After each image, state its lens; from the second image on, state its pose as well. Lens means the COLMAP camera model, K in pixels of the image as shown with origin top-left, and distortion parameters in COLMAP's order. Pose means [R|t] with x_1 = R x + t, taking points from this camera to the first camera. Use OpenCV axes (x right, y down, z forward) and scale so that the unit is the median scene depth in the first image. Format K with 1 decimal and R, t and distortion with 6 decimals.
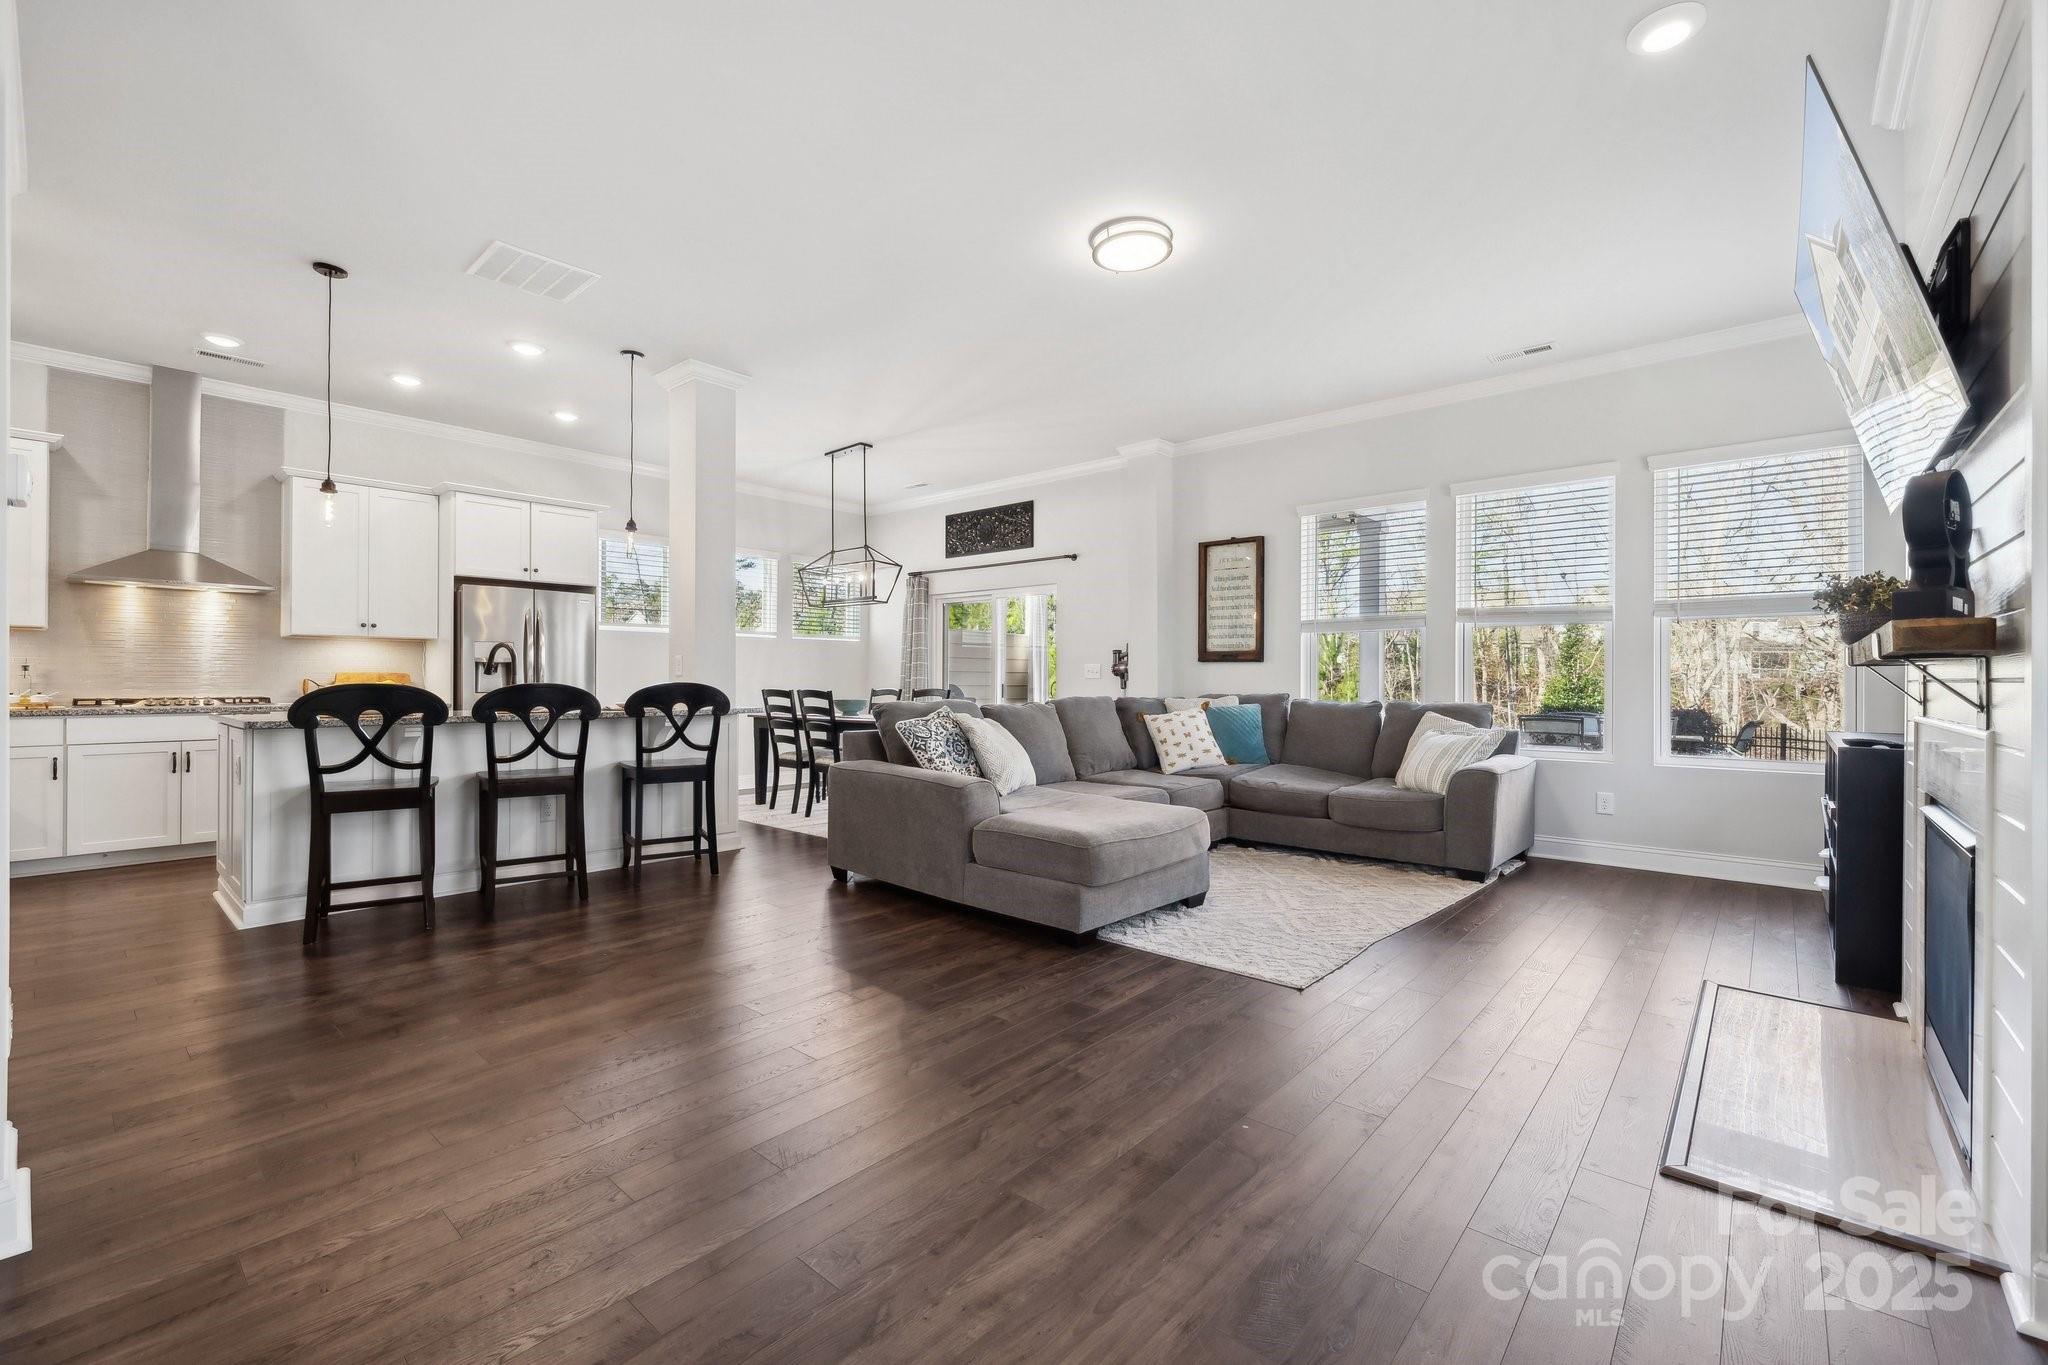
lens RADIAL K [[866.9, 0, 1031.2], [0, 866.9, 669.8], [0, 0, 1]] dist [0.004009, 0.000729]
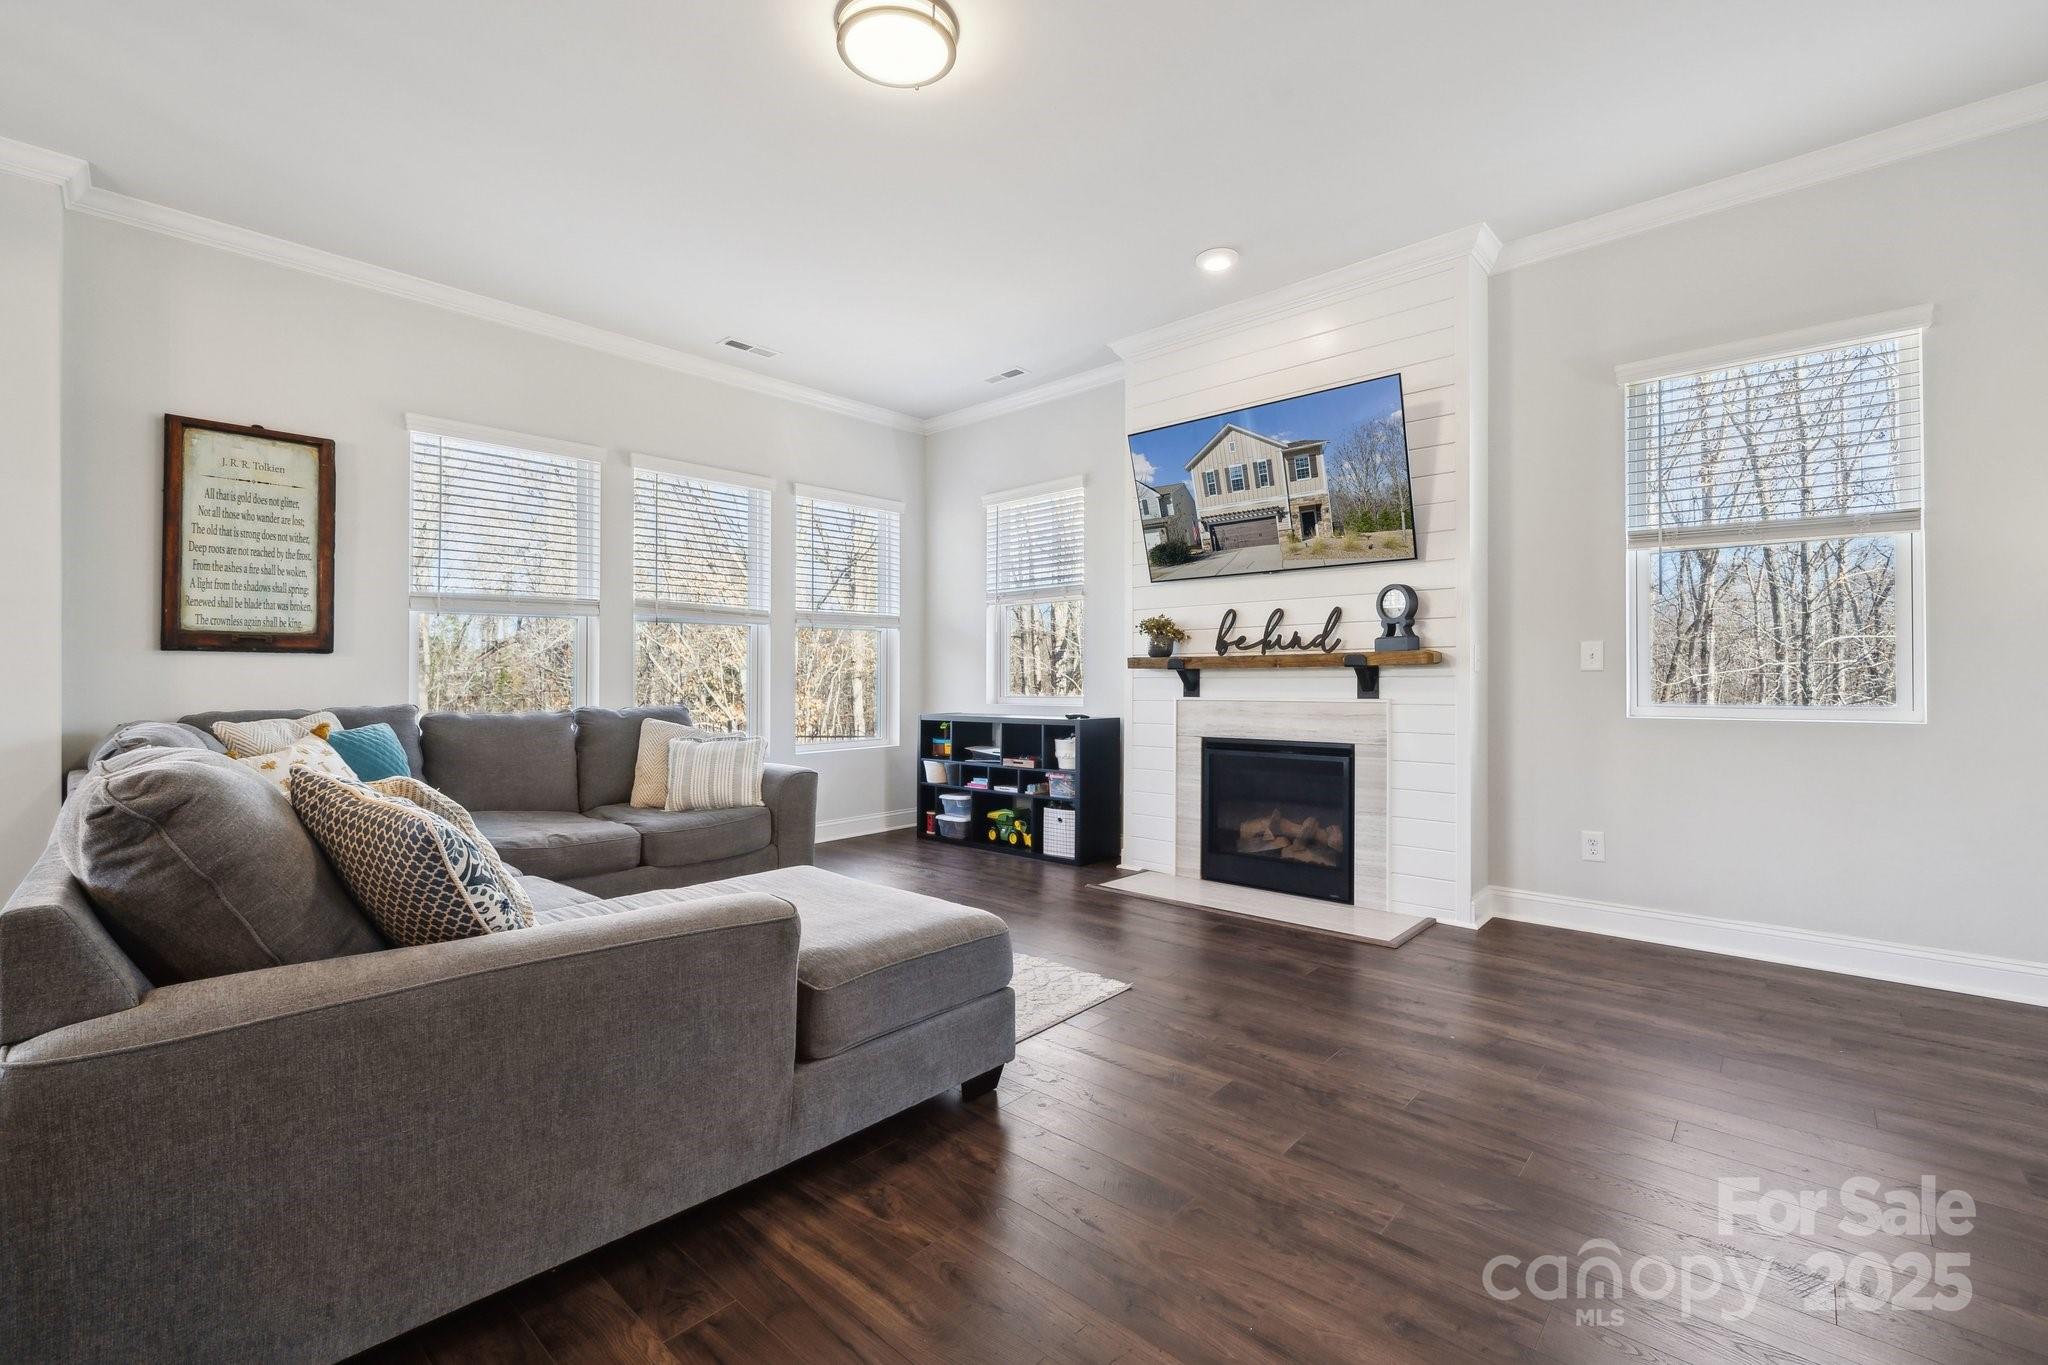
lens RADIAL K [[866.9, 0, 1047.5], [0, 866.9, 667.4], [0, 0, 1]] dist [0.004009, 0.000729]
pose [[0.007869, 0.010832, 0.999910, -0.374846], [-0.003687, 0.999935, -0.010803, 0.005908], [-0.999962, -0.003602, 0.007909, 0.589077]]
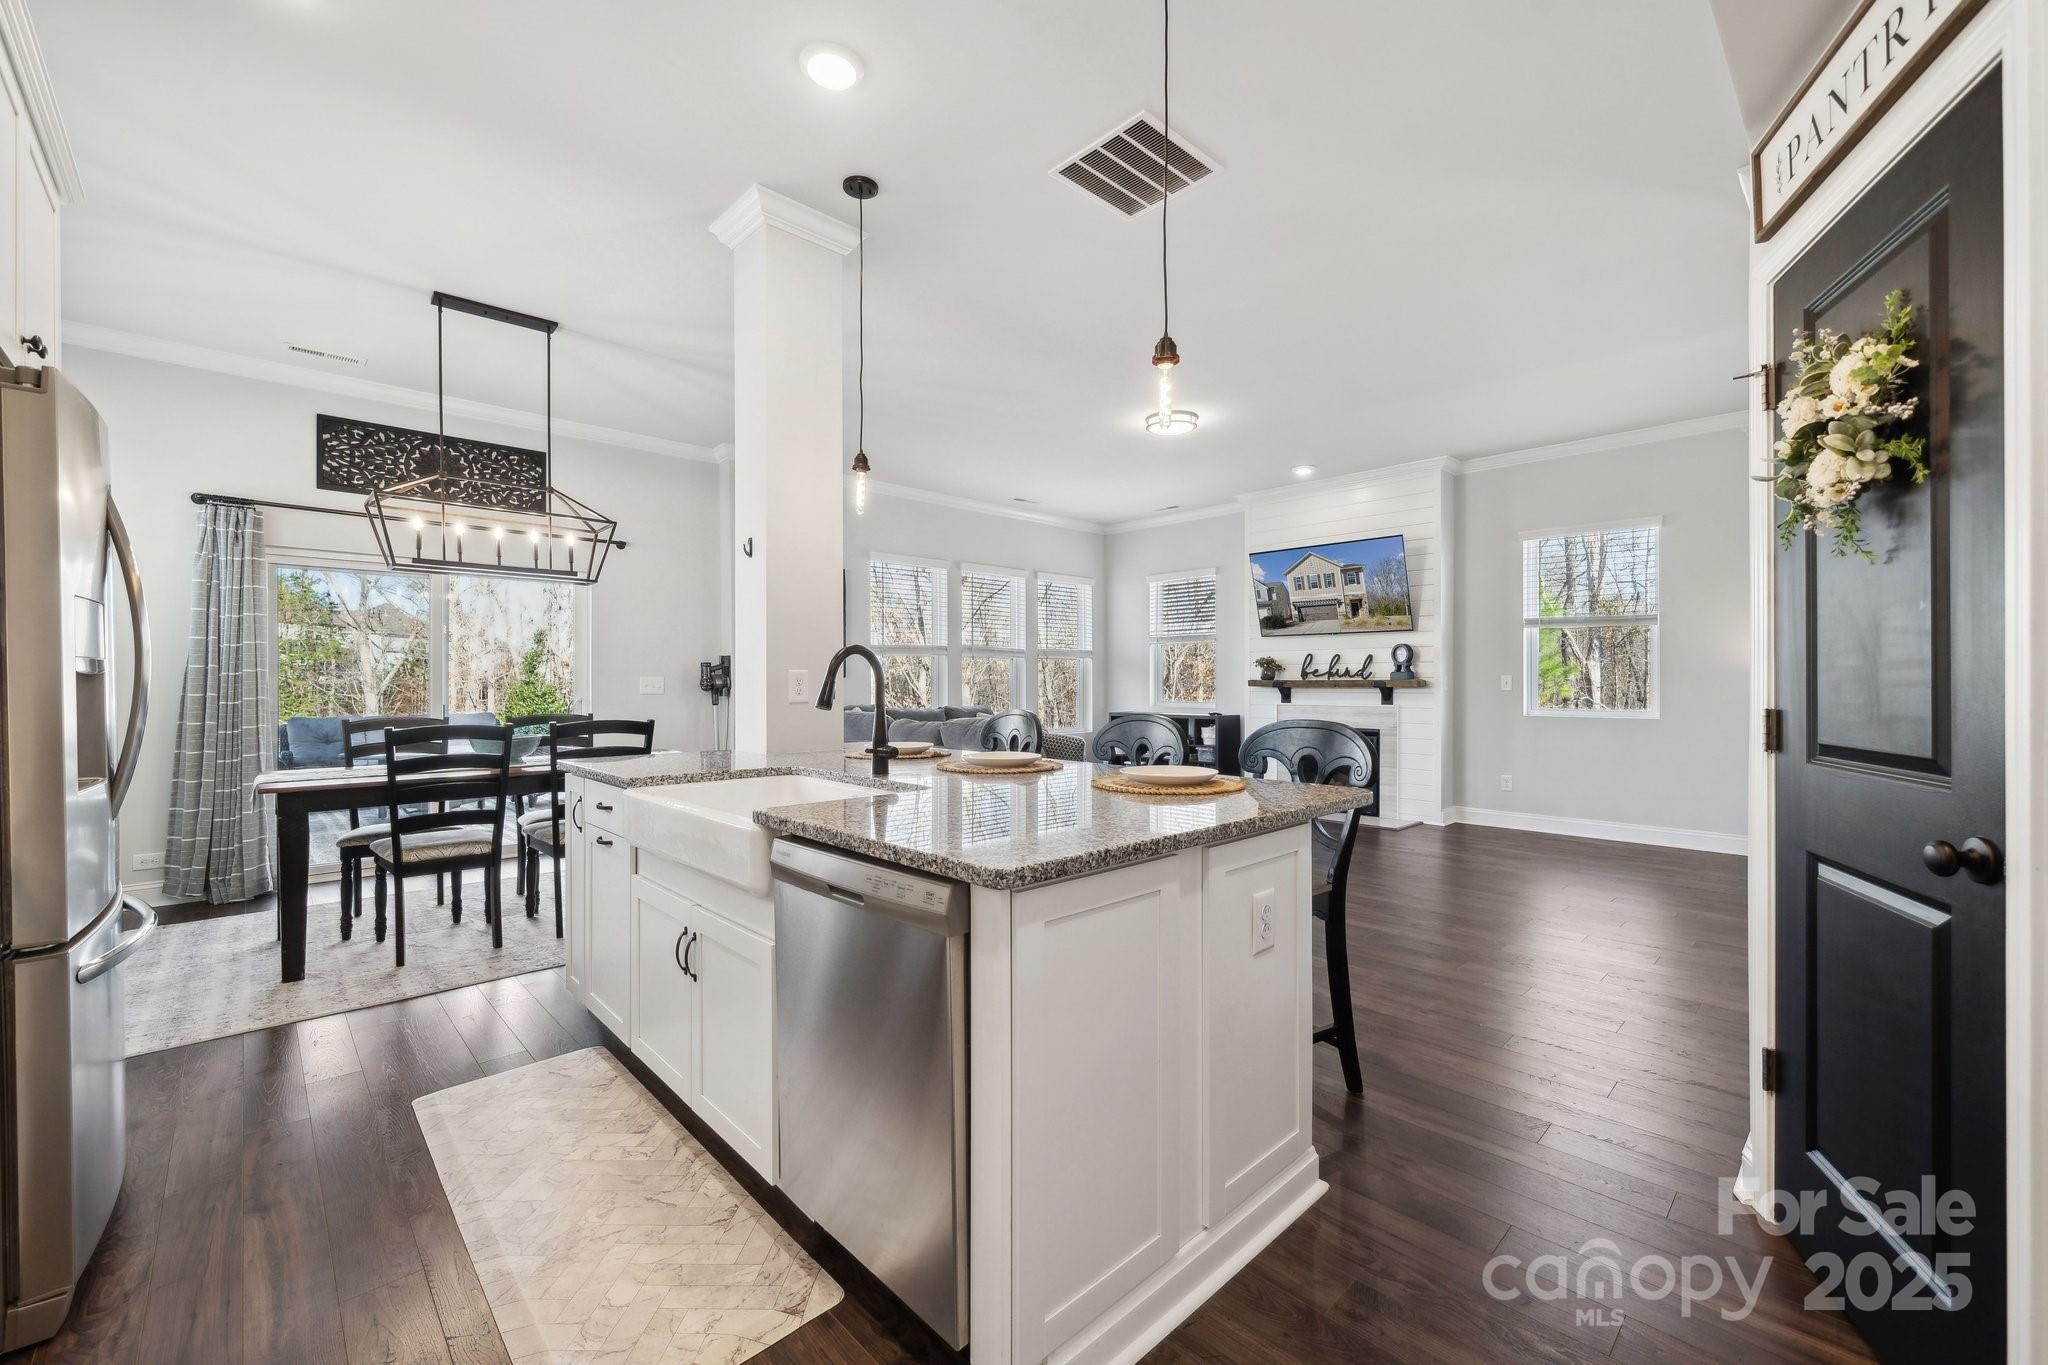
lens RADIAL K [[866.9, 0, 1019.7], [0, 866.9, 678.7], [0, 0, 1]] dist [0.004009, 0.000729]
pose [[0.089959, 0.000894, 0.995945, -0.968709], [-0.007070, 0.999975, -0.000259, -0.010683], [-0.995920, -0.007018, 0.089963, 0.753765]]
